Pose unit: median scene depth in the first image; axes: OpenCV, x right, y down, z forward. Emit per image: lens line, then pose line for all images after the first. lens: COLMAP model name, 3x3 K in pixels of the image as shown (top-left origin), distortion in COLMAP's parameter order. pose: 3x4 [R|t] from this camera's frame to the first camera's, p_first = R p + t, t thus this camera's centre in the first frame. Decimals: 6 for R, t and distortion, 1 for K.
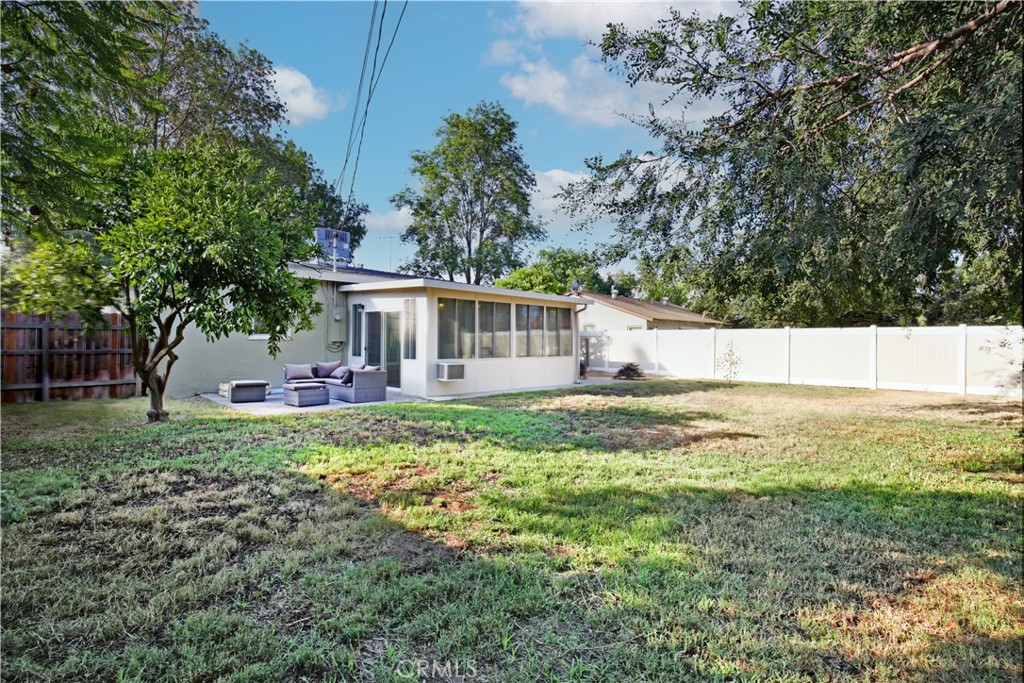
lens RADIAL K [[487.9, 0, 515.3], [0, 487.9, 342.0], [0, 0, 1]] dist [-0.028391, 0.002481]
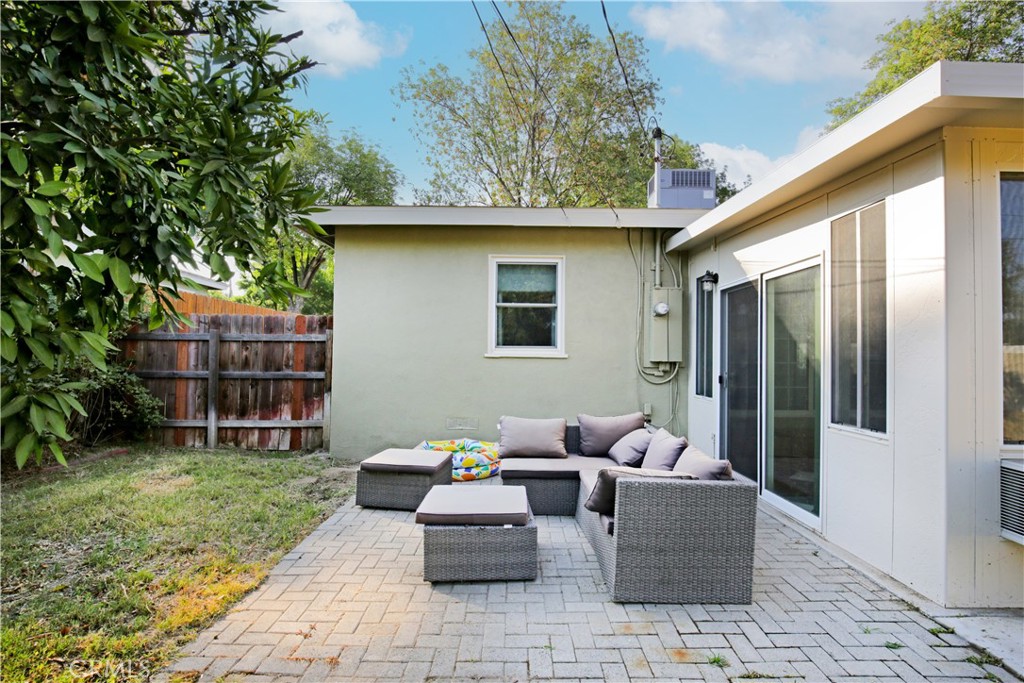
lens RADIAL K [[487.9, 0, 516.2], [0, 487.9, 349.5], [0, 0, 1]] dist [-0.028391, 0.002481]
pose [[0.704174, -0.009995, -0.709957, -0.154569], [-0.006092, 0.999779, -0.020117, -0.002620], [0.710002, 0.018491, 0.703957, 0.648553]]
